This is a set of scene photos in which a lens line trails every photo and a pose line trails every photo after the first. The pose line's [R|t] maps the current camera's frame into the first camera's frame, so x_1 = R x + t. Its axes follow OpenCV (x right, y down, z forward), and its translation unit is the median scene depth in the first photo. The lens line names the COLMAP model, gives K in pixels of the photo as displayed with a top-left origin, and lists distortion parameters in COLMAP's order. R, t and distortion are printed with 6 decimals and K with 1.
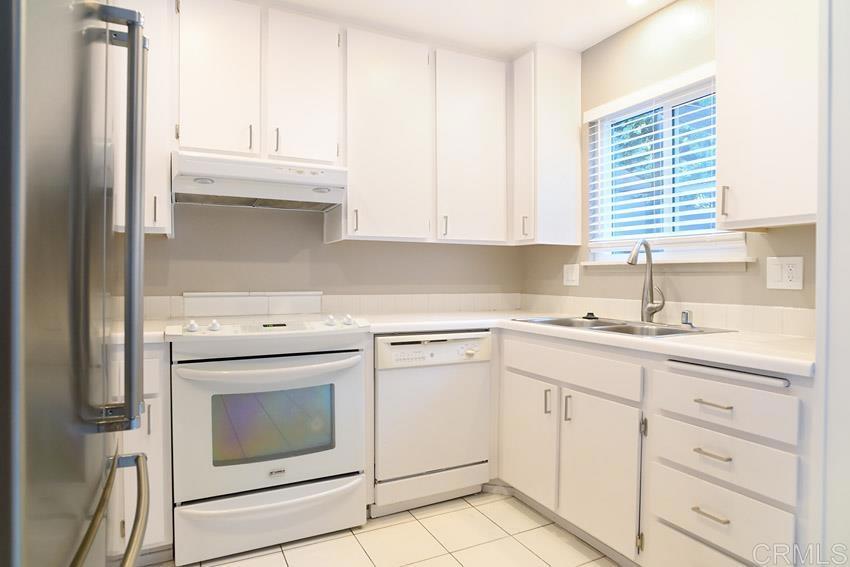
lens RADIAL K [[499.4, 0, 429.0], [0, 499.4, 286.7], [0, 0, 1]] dist [-0.045972, 0.000916]
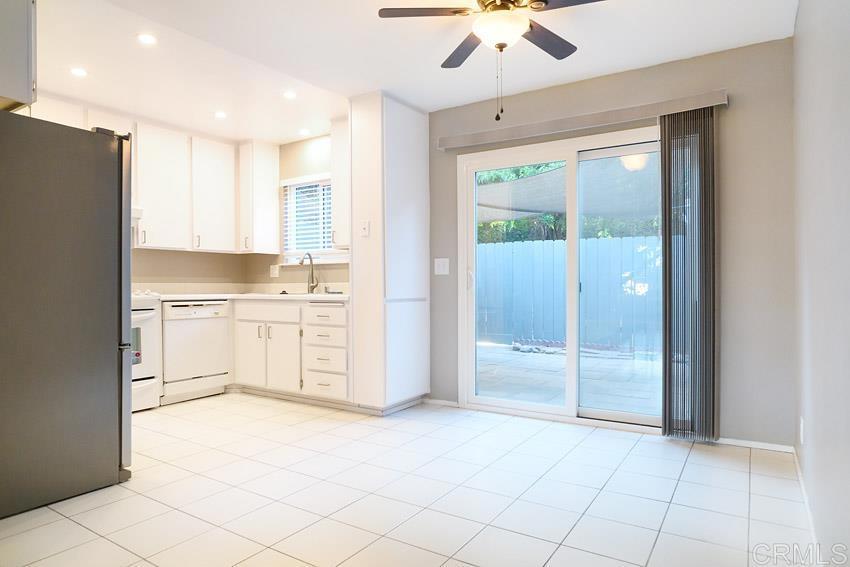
lens RADIAL K [[499.4, 0, 429.0], [0, 499.4, 286.7], [0, 0, 1]] dist [-0.045972, 0.000916]
pose [[0.856964, -0.009711, 0.515285, -0.181575], [0.017963, 0.999778, -0.011033, 0.072849], [-0.515063, 0.018711, 0.856948, -0.941394]]
